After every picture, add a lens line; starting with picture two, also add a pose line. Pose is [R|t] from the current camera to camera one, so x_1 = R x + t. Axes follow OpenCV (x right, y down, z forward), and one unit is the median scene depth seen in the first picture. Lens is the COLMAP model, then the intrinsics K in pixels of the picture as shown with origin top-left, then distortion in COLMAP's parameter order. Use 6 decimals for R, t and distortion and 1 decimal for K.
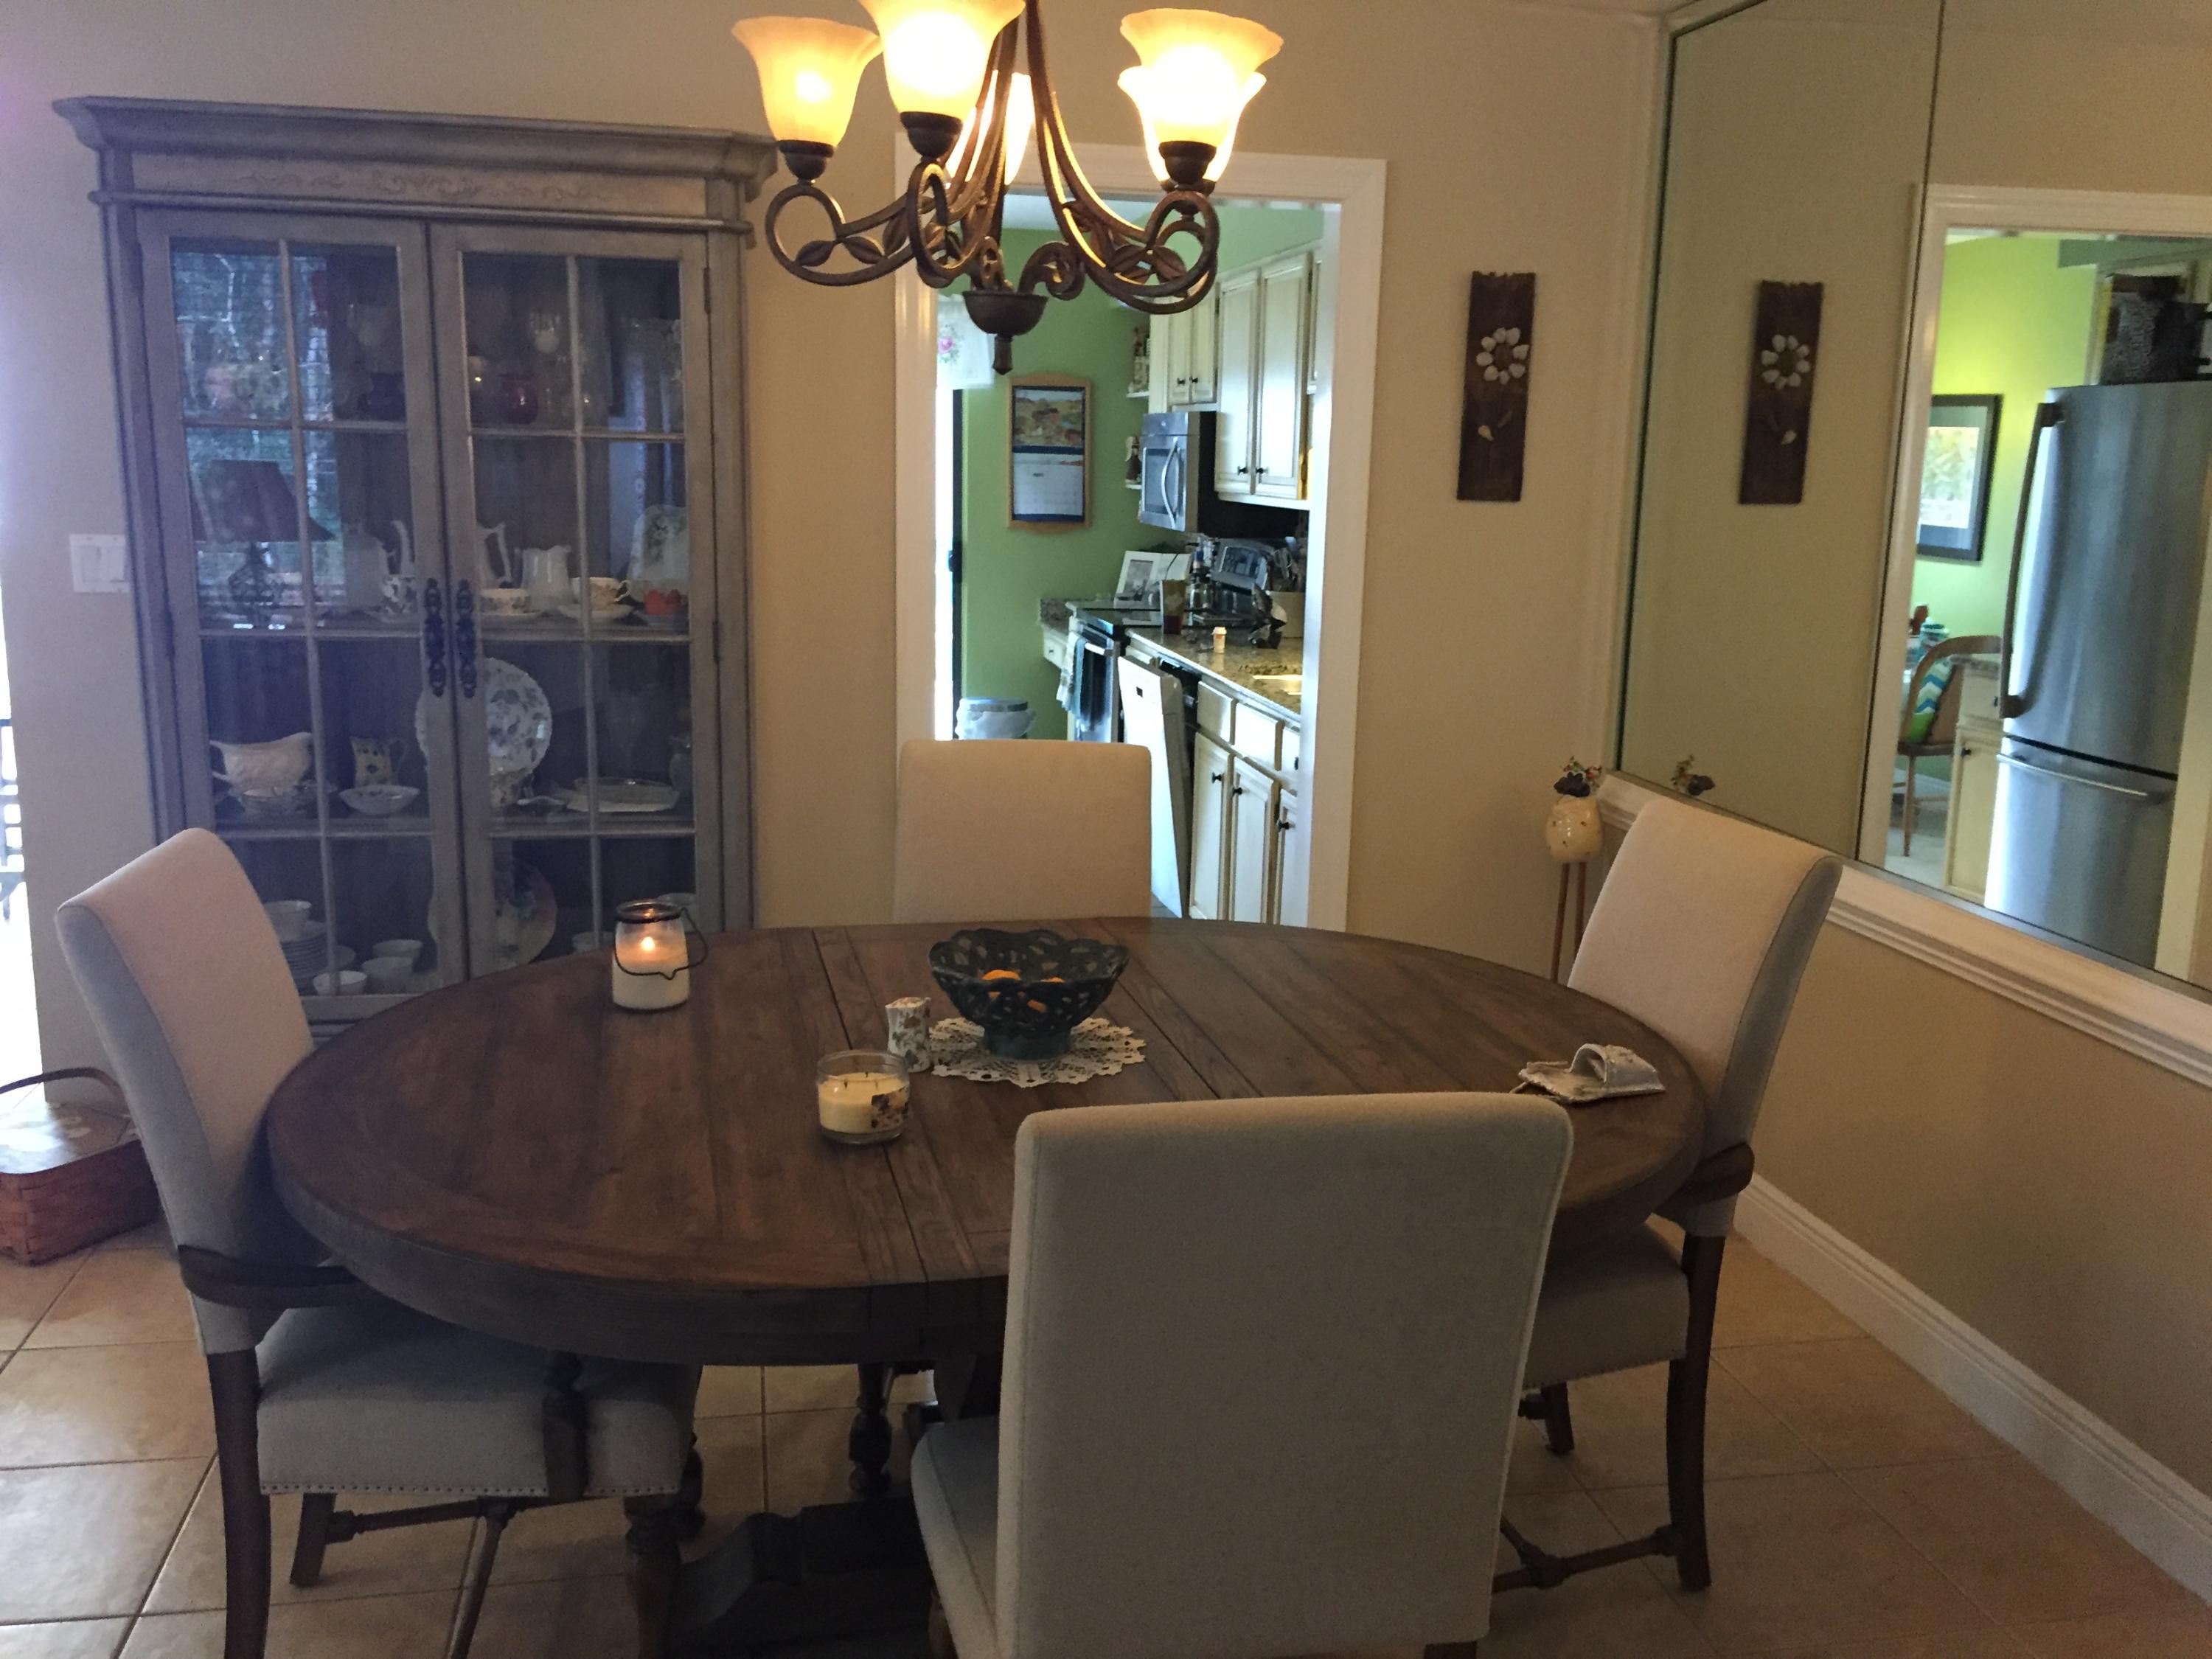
lens RADIAL K [[1880.4, 0, 1106.0], [0, 1880.4, 829.5], [0, 0, 1]] dist [0.096937, -0.146486]
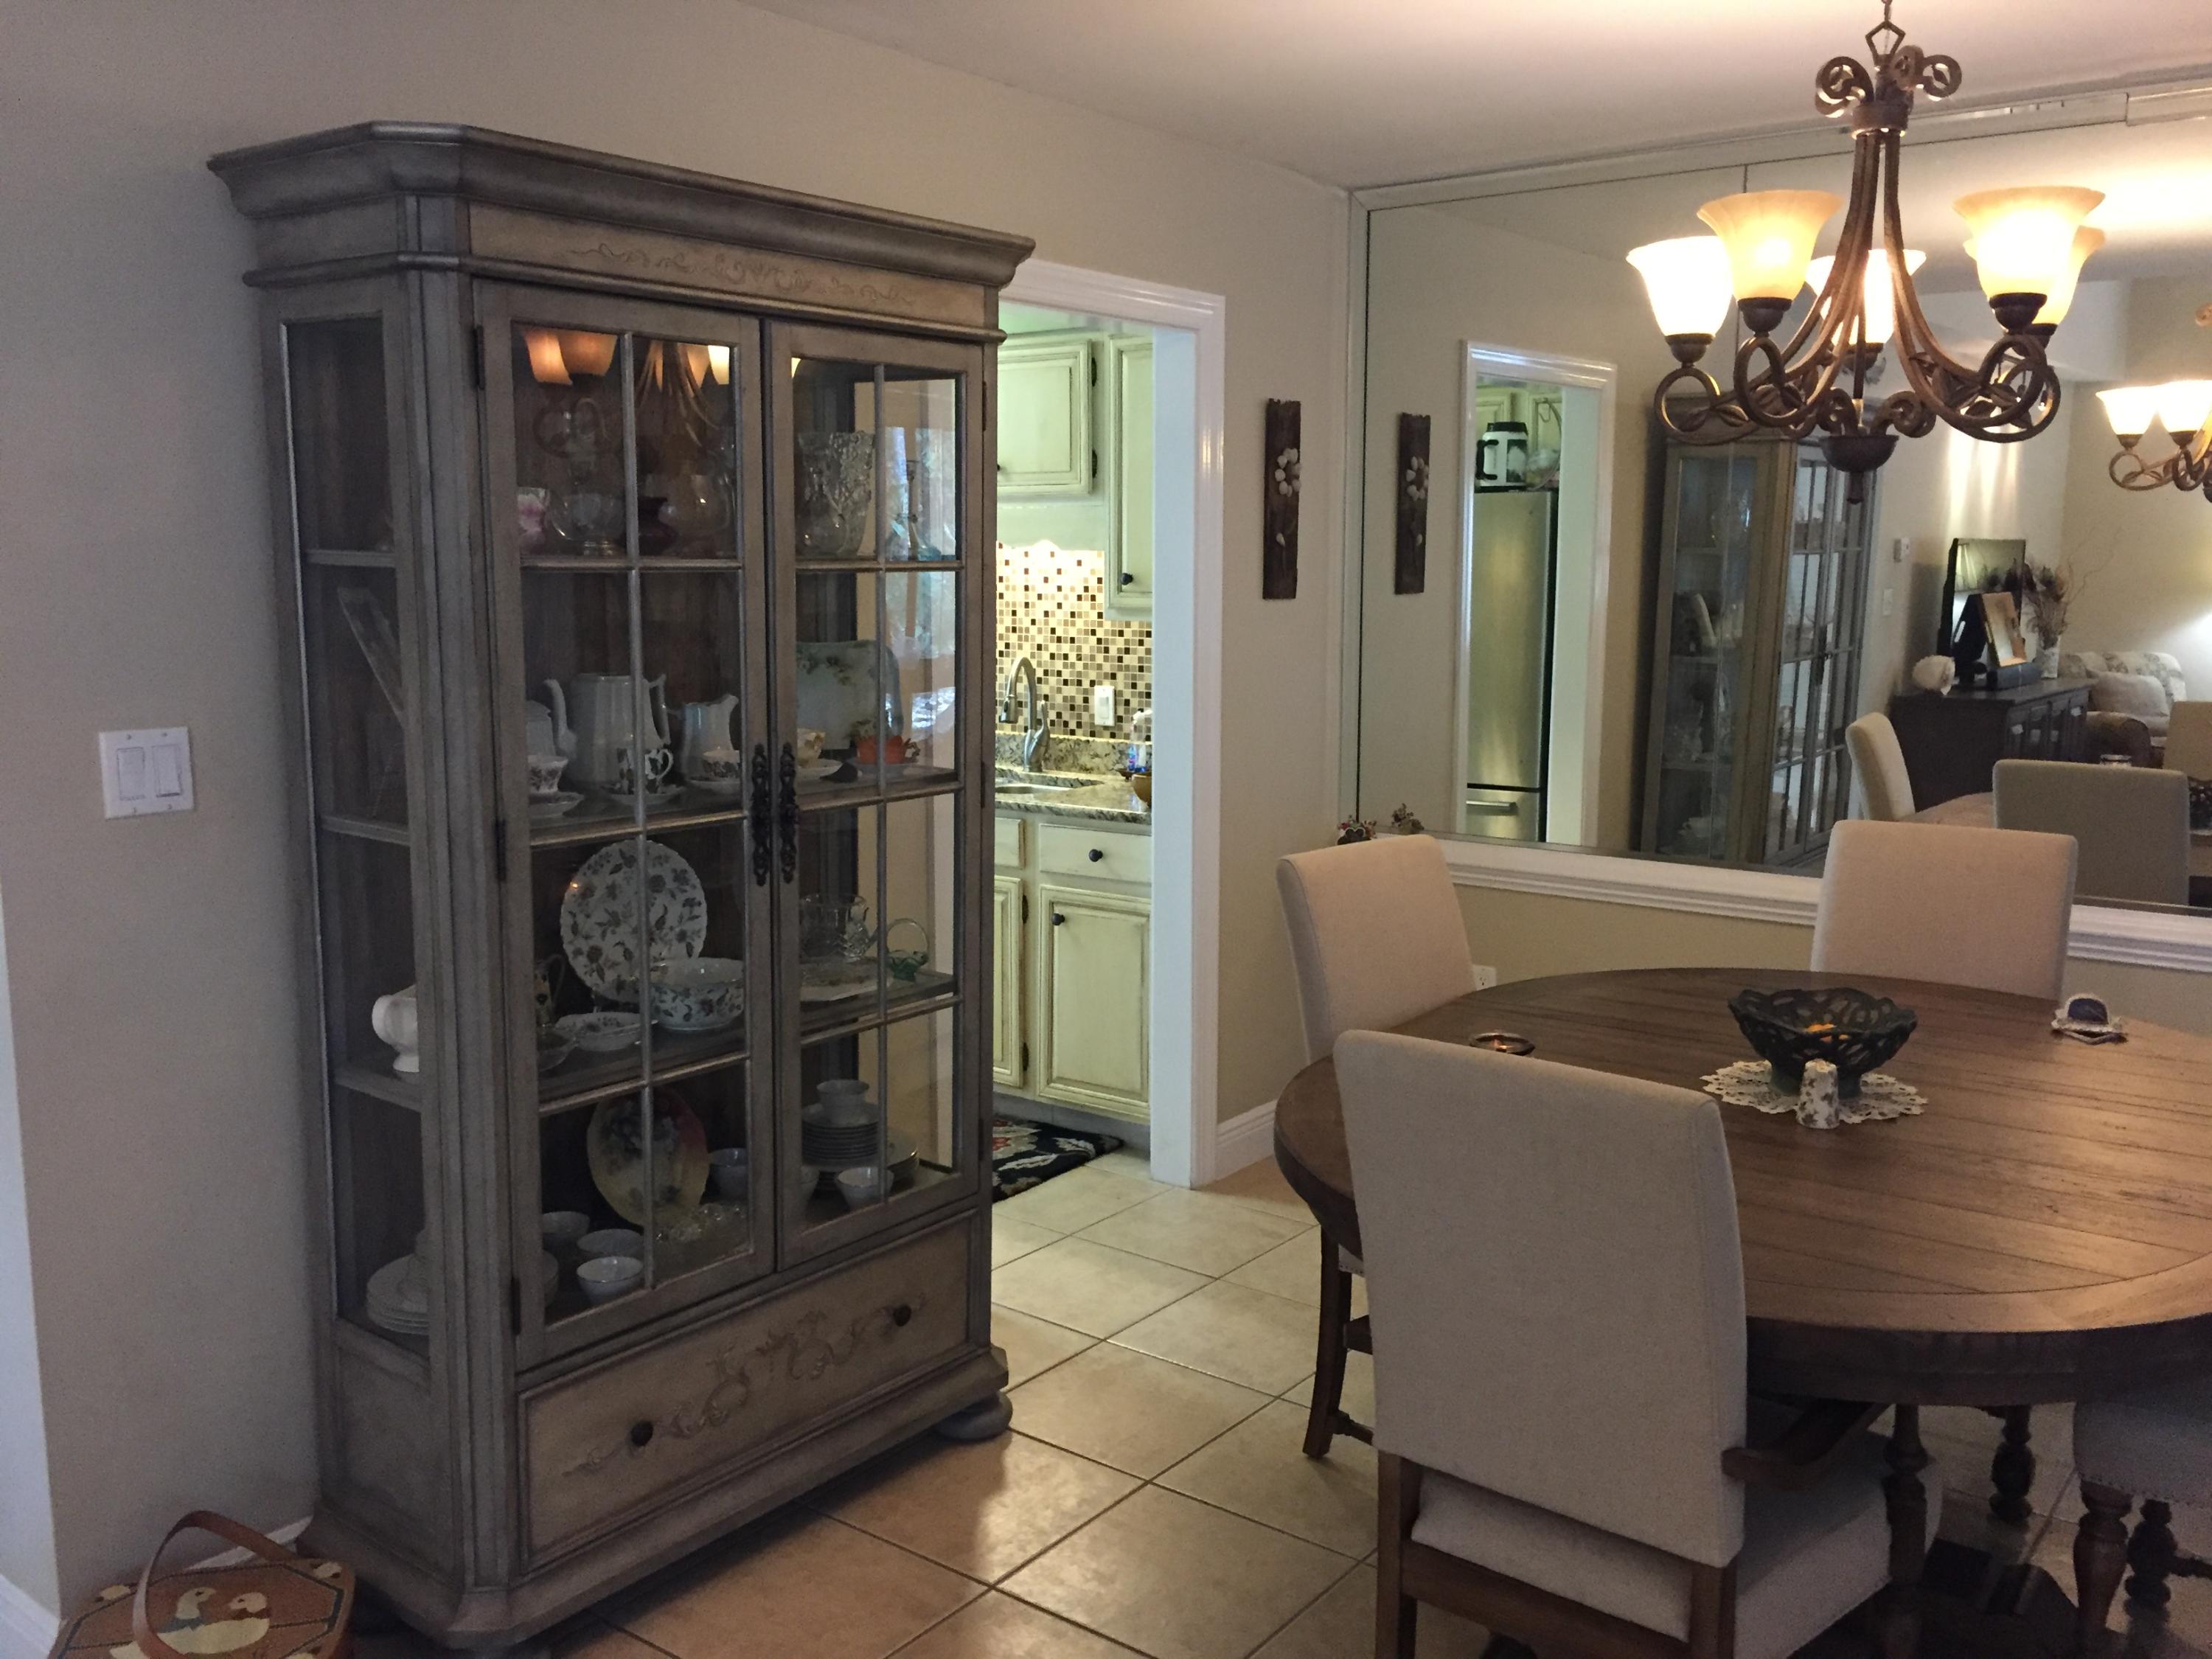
lens RADIAL K [[1900.5, 0, 1094.0], [0, 1900.5, 829.9], [0, 0, 1]] dist [0.096302, -0.140930]
pose [[0.747258, -0.117553, 0.654054, -0.405713], [0.146040, 0.989218, 0.010941, -0.042583], [-0.648288, 0.087342, 0.756369, 0.145481]]
